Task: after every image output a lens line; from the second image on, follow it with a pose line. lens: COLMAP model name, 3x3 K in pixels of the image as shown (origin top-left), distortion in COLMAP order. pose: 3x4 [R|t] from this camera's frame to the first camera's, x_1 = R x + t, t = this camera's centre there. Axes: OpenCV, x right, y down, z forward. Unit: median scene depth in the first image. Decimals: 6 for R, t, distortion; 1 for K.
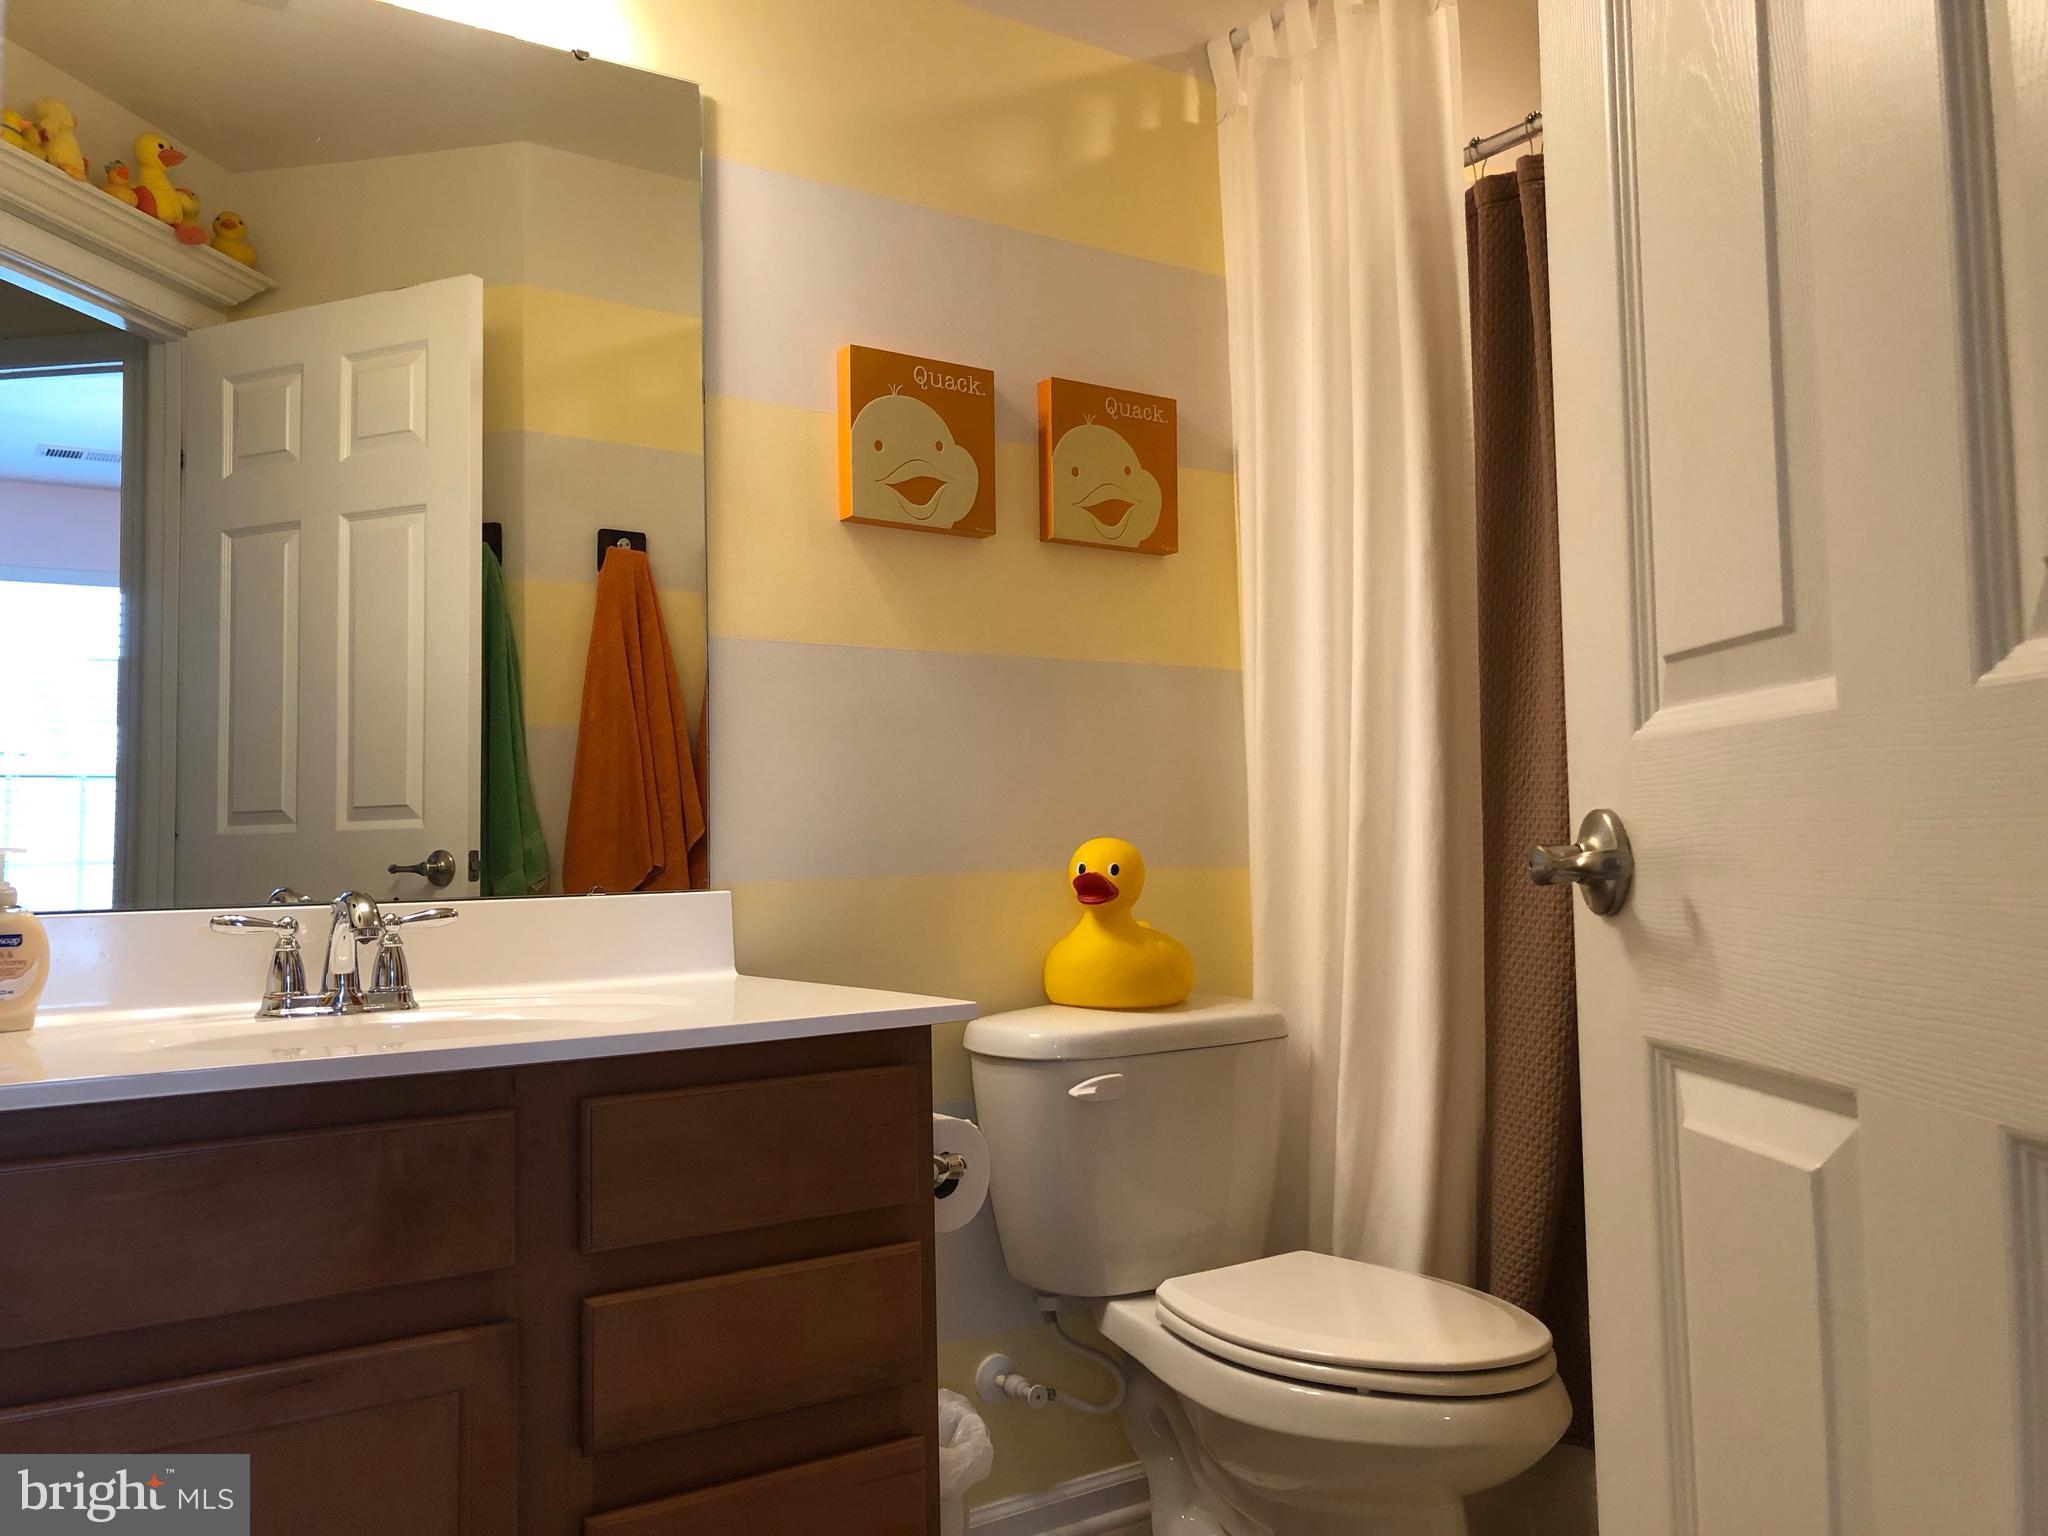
lens RADIAL K [[1707.1, 0, 1015.4], [0, 1707.1, 768.0], [0, 0, 1]] dist [0.046825, -0.076793]
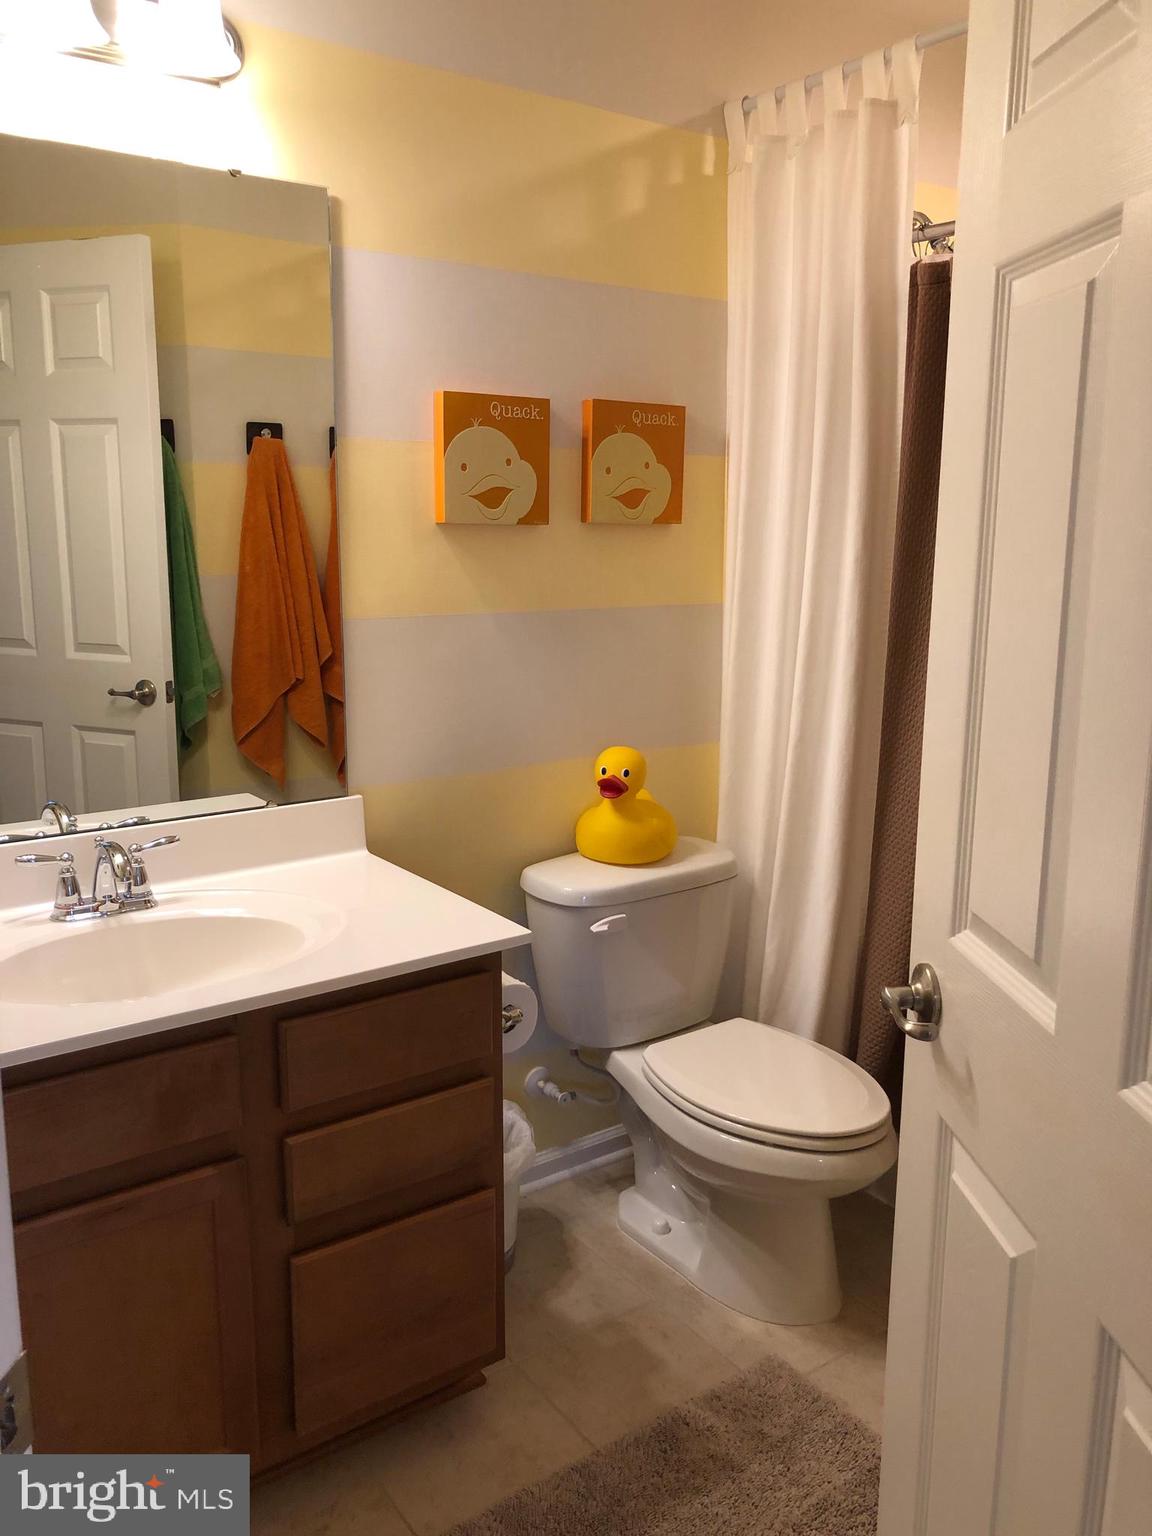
lens RADIAL K [[1280.3, 0, 586.6], [0, 1280.3, 768.5], [0, 0, 1]] dist [0.046825, -0.076793]
pose [[0.999301, 0.021642, 0.030475, -0.008661], [-0.028836, 0.965133, 0.260168, -0.220141], [-0.023782, -0.260865, 0.965082, -0.048369]]
